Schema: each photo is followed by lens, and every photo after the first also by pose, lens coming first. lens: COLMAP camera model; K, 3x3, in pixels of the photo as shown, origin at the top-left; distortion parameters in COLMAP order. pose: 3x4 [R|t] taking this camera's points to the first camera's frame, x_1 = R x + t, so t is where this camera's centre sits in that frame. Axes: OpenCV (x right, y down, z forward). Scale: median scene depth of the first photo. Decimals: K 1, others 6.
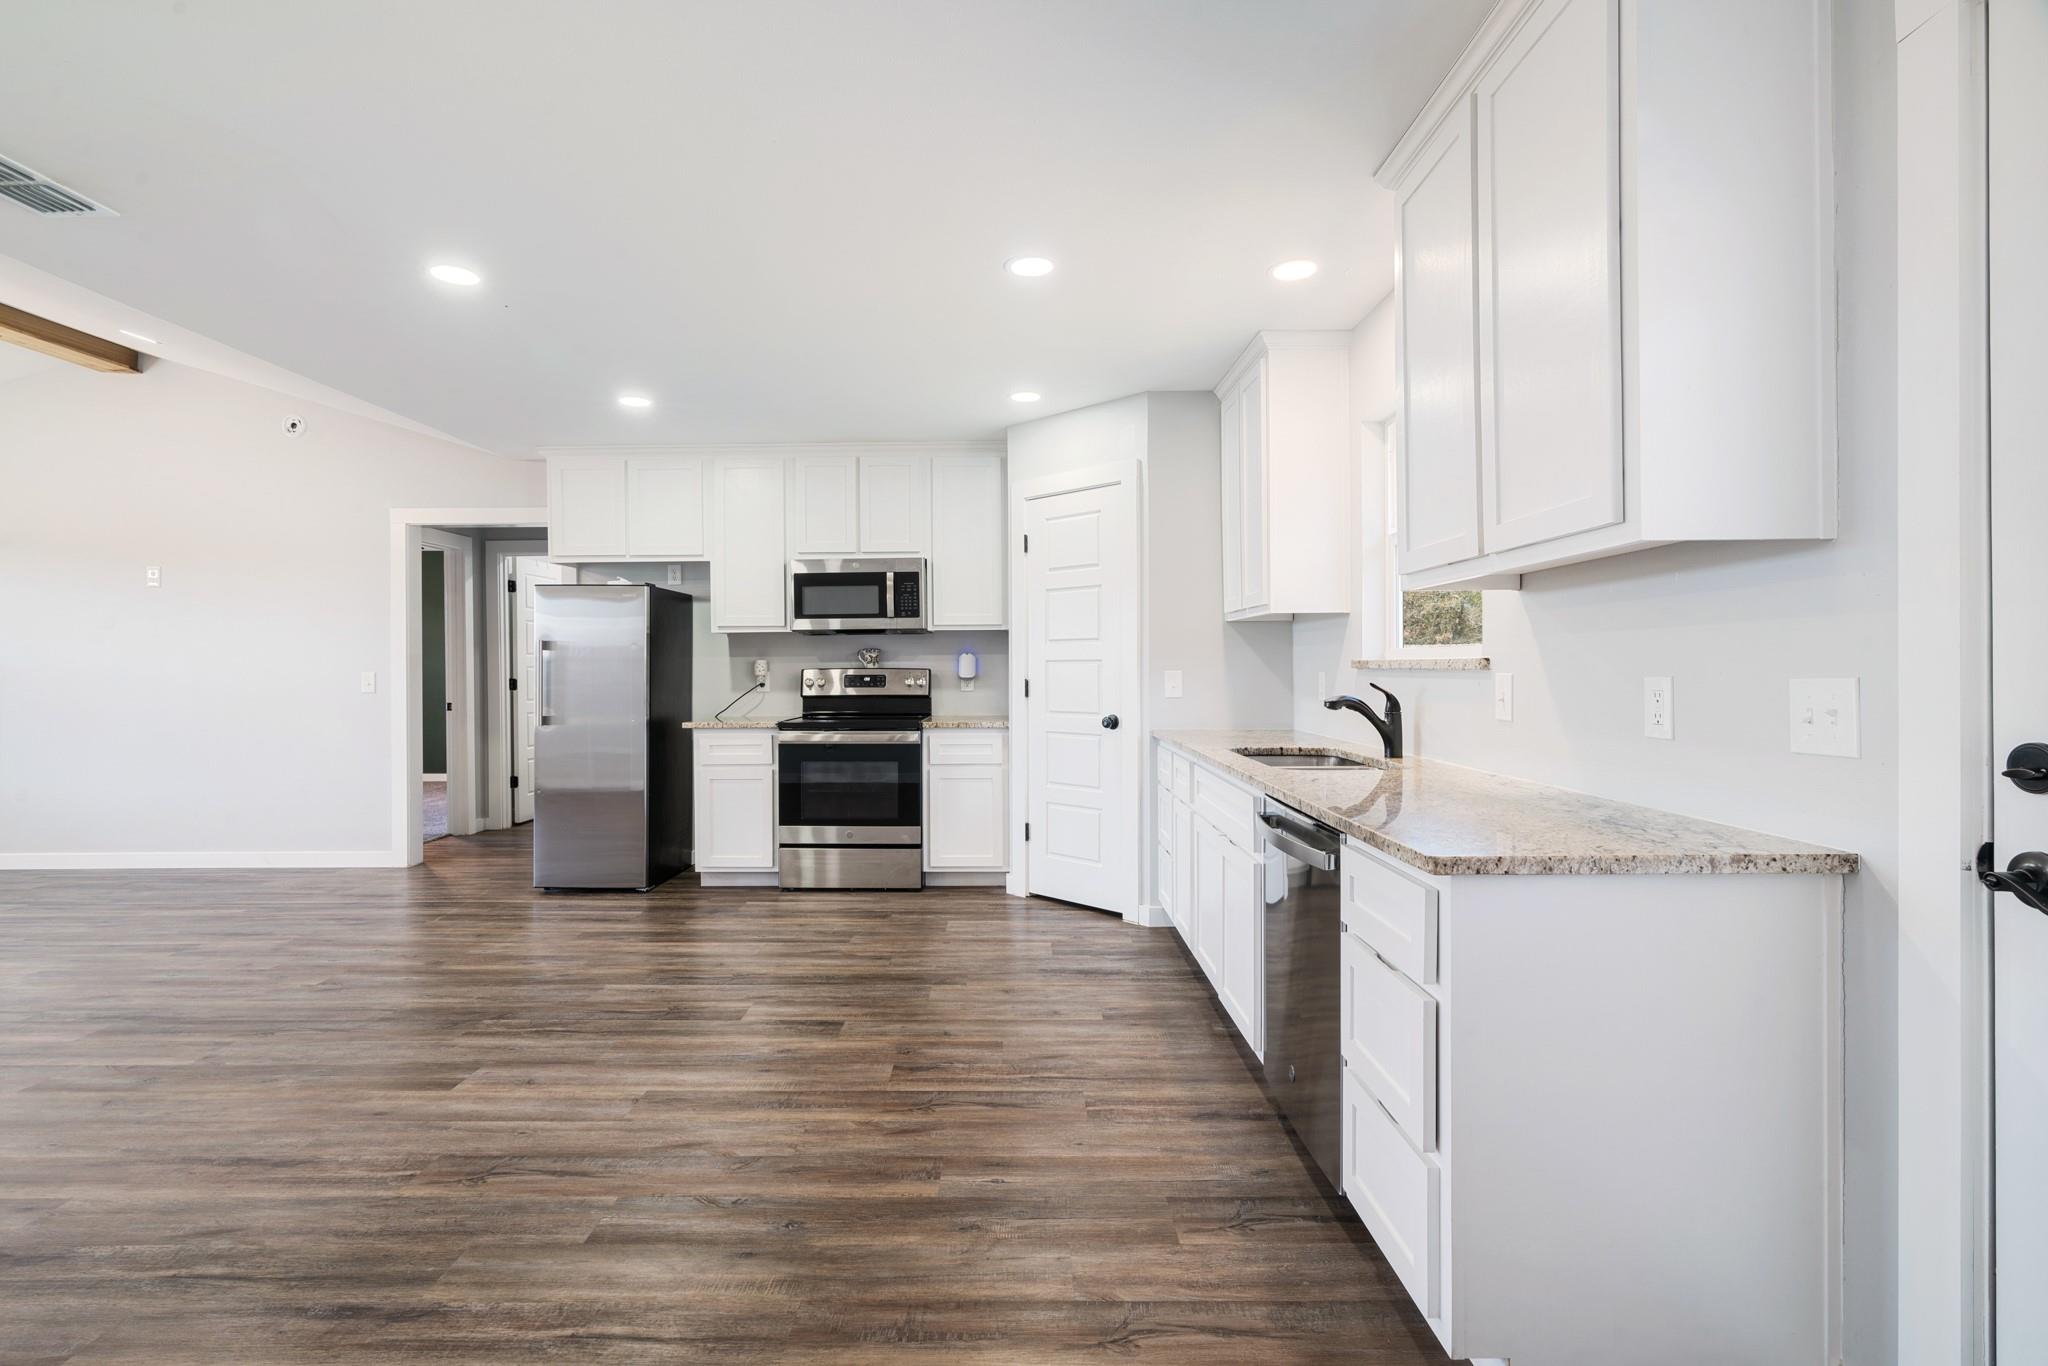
lens RADIAL K [[928.5, 0, 1018.0], [0, 928.5, 683.7], [0, 0, 1]] dist [-0.009375, 0.004003]
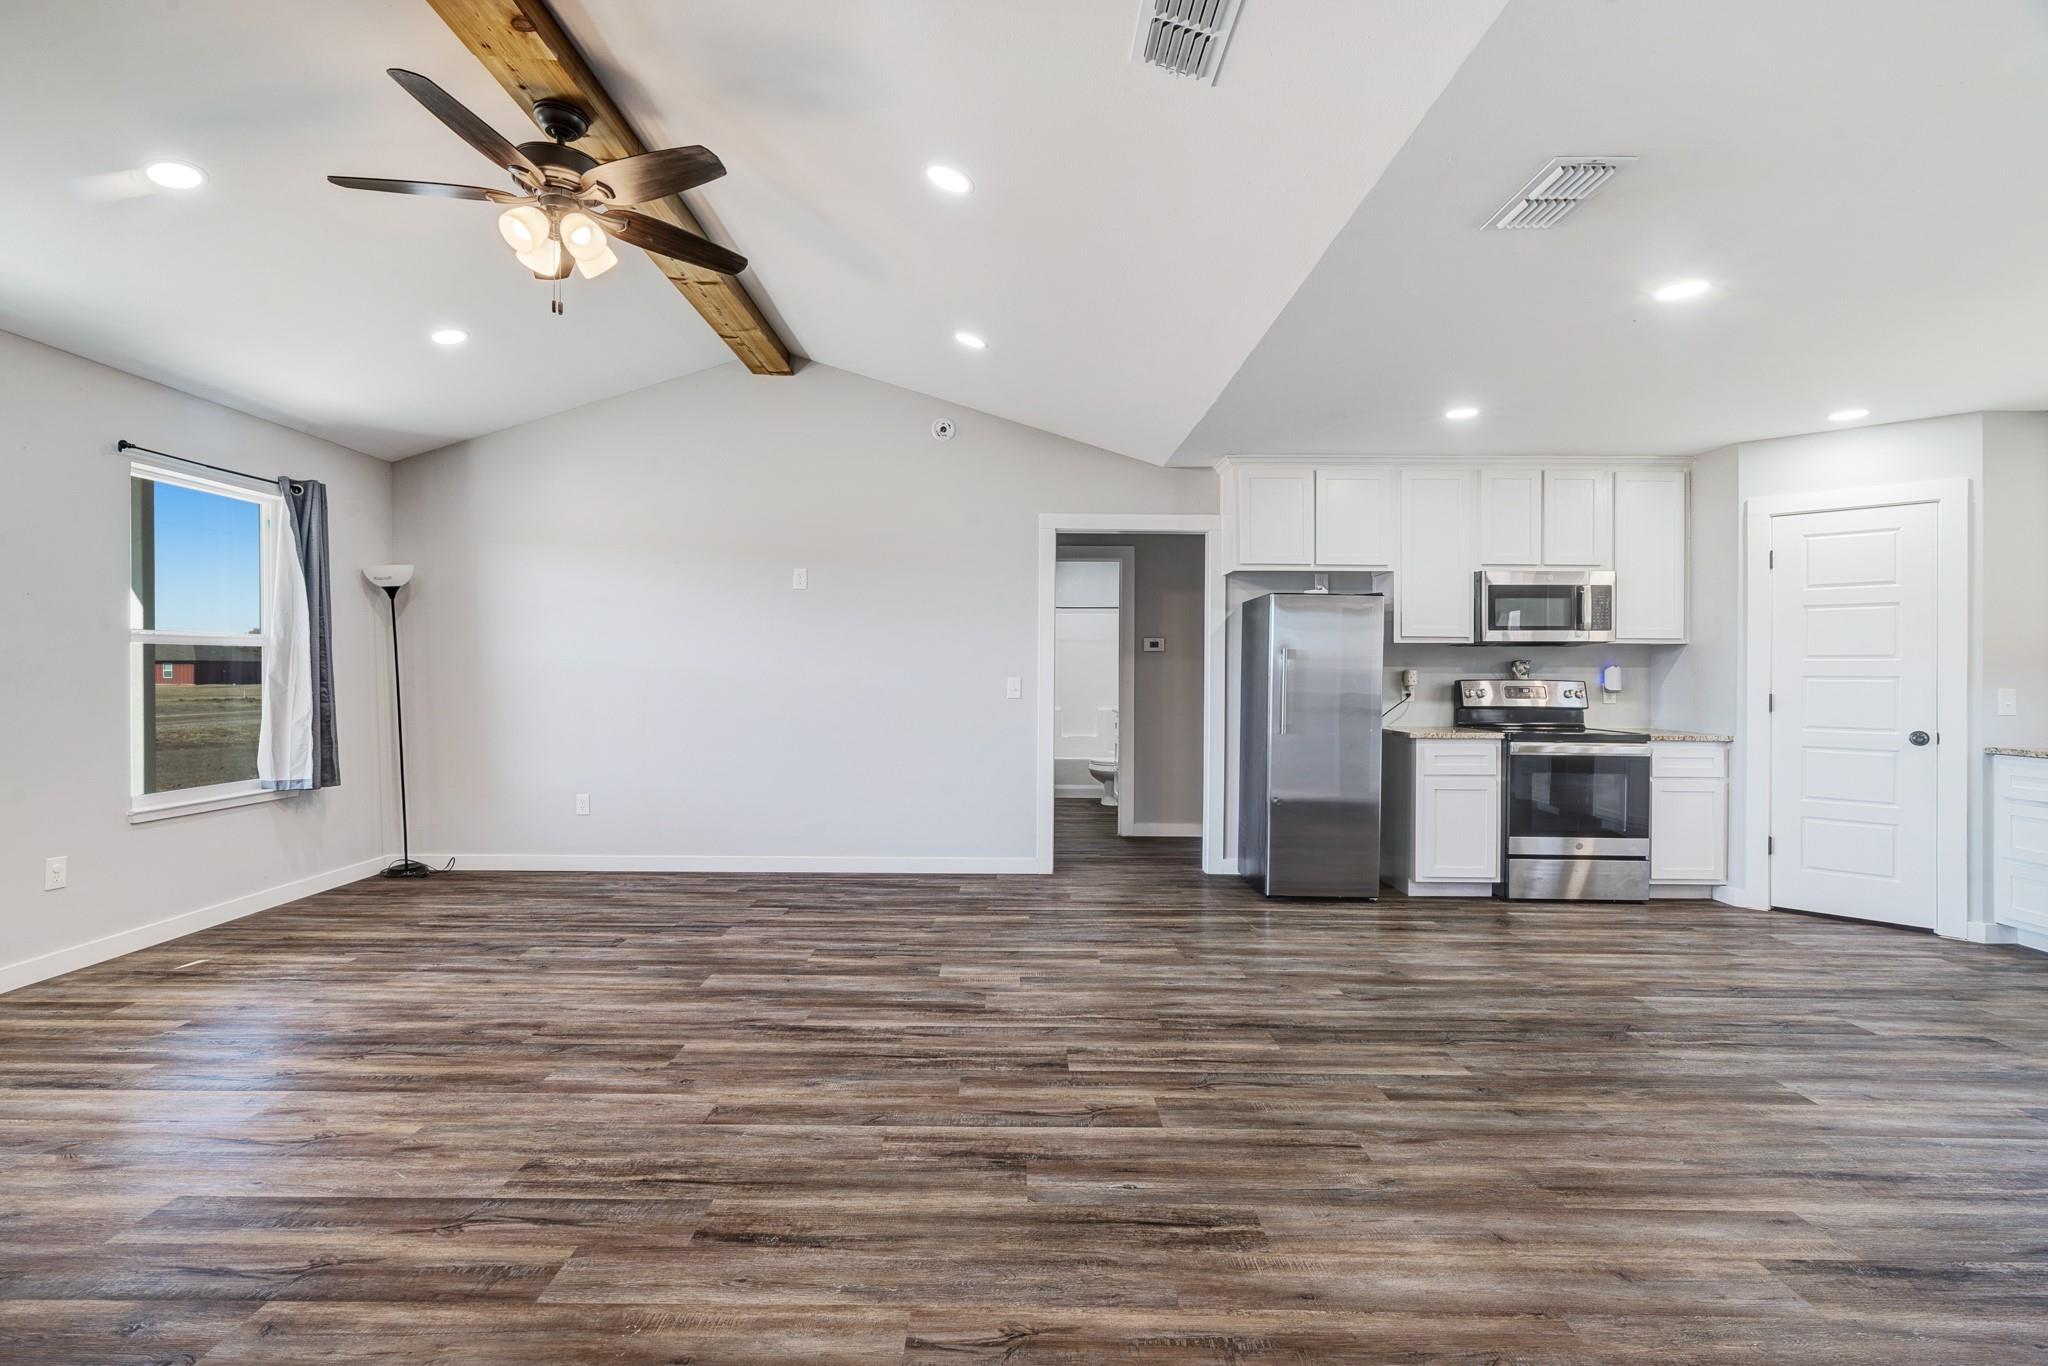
lens RADIAL K [[928.5, 0, 1014.3], [0, 928.5, 684.8], [0, 0, 1]] dist [-0.009375, 0.004003]
pose [[0.999908, 0.012969, -0.003937, -0.878612], [-0.012980, 0.999912, -0.002752, -0.001563], [0.003901, 0.002803, 0.999988, -0.005671]]
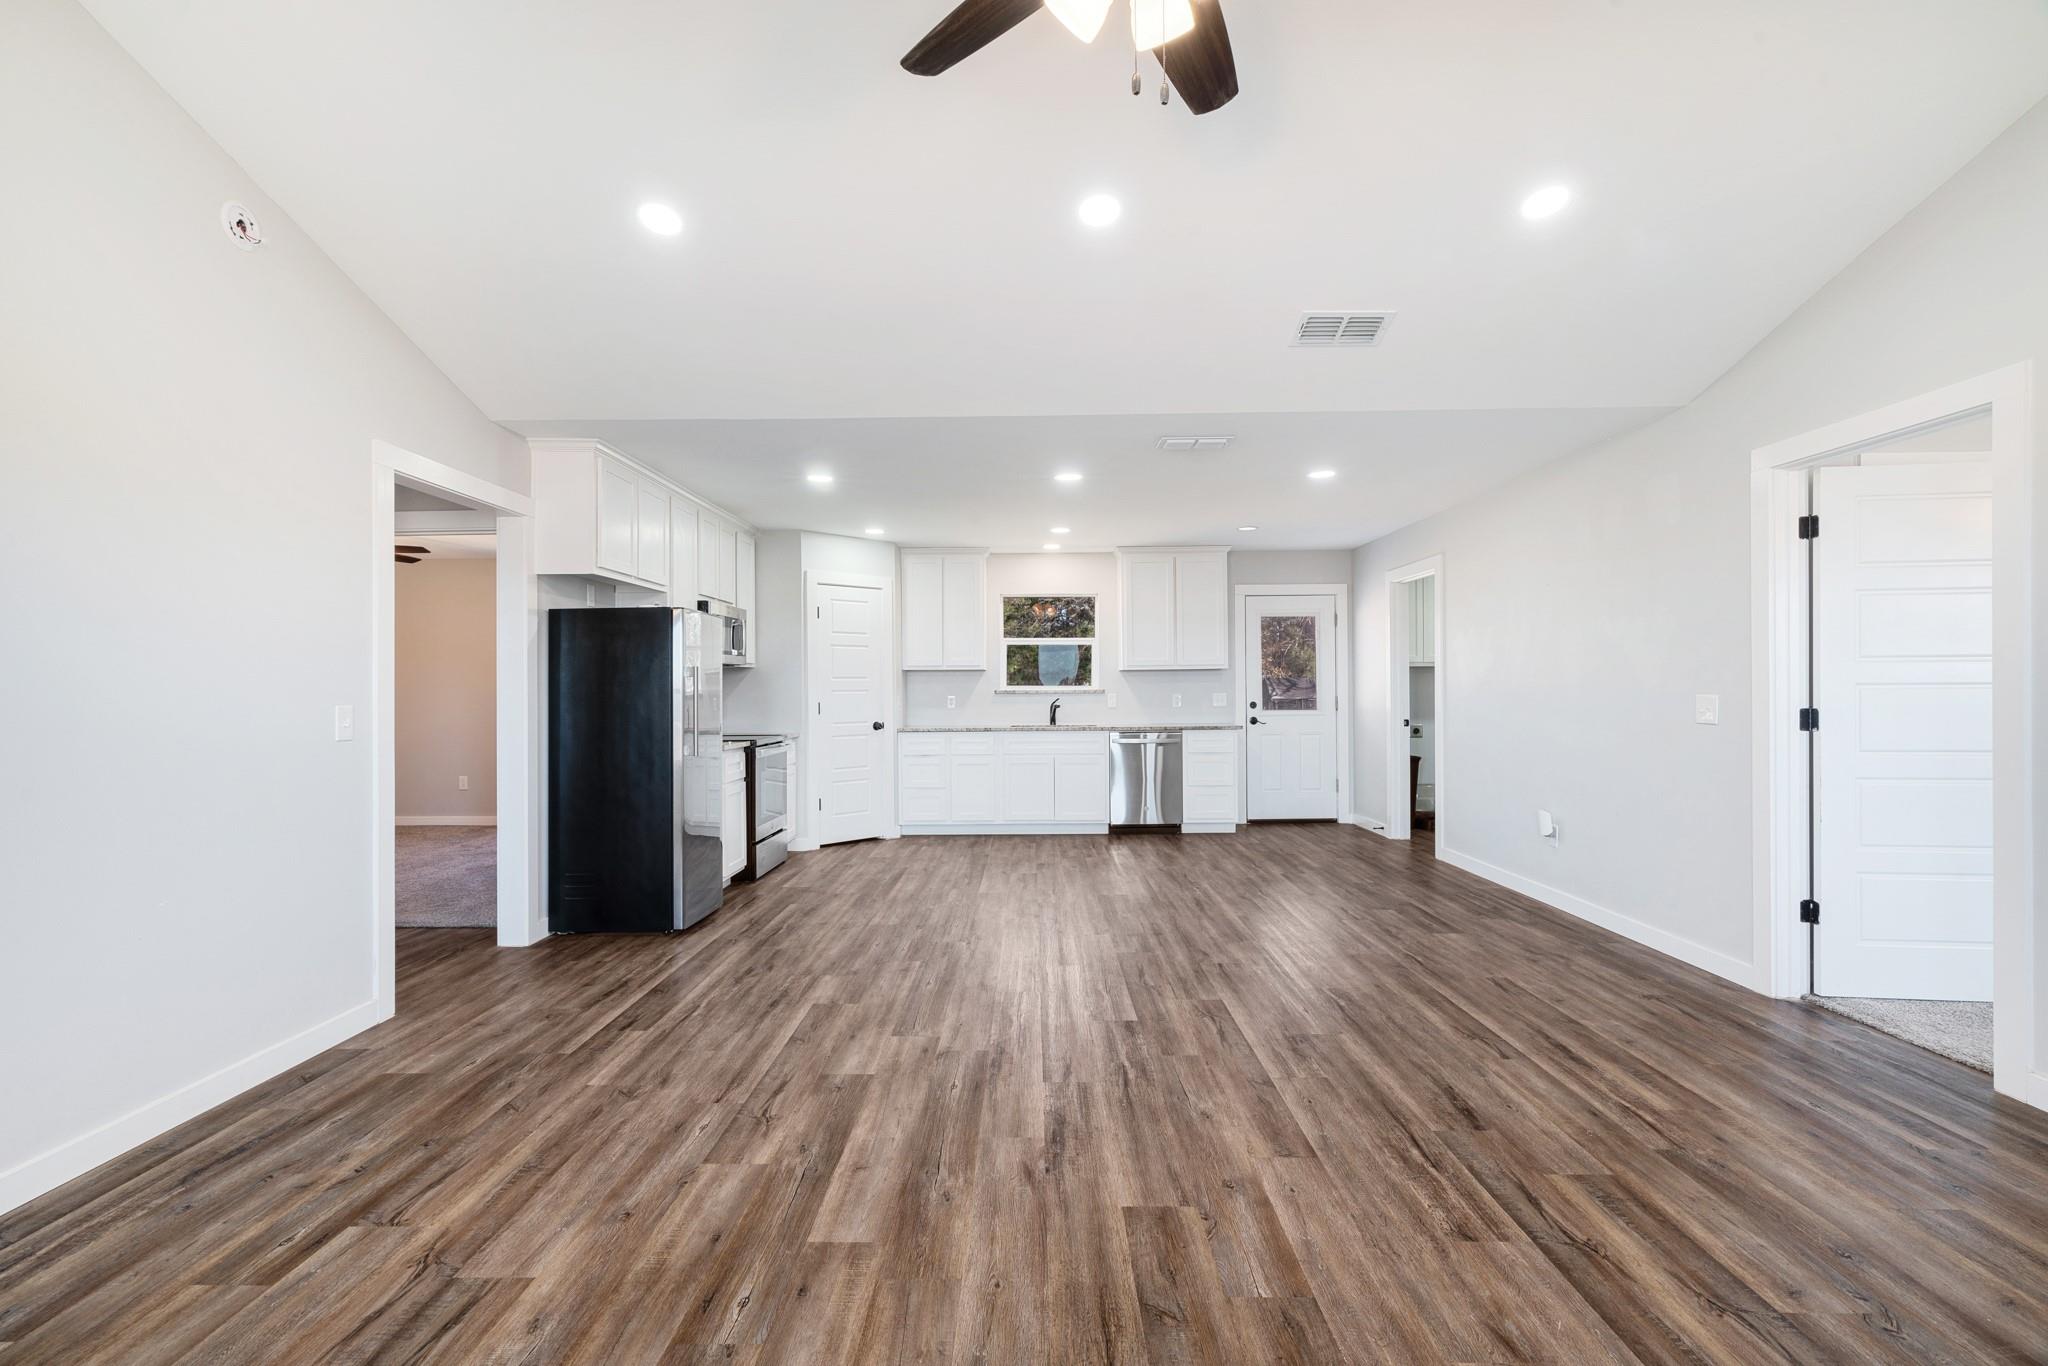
lens RADIAL K [[928.5, 0, 1013.7], [0, 928.5, 679.9], [0, 0, 1]] dist [-0.009375, 0.004003]
pose [[0.025866, 0.017571, 0.999511, -1.607451], [0.020257, 0.999631, -0.018098, -0.008085], [-0.999460, 0.020716, 0.025500, 0.703328]]
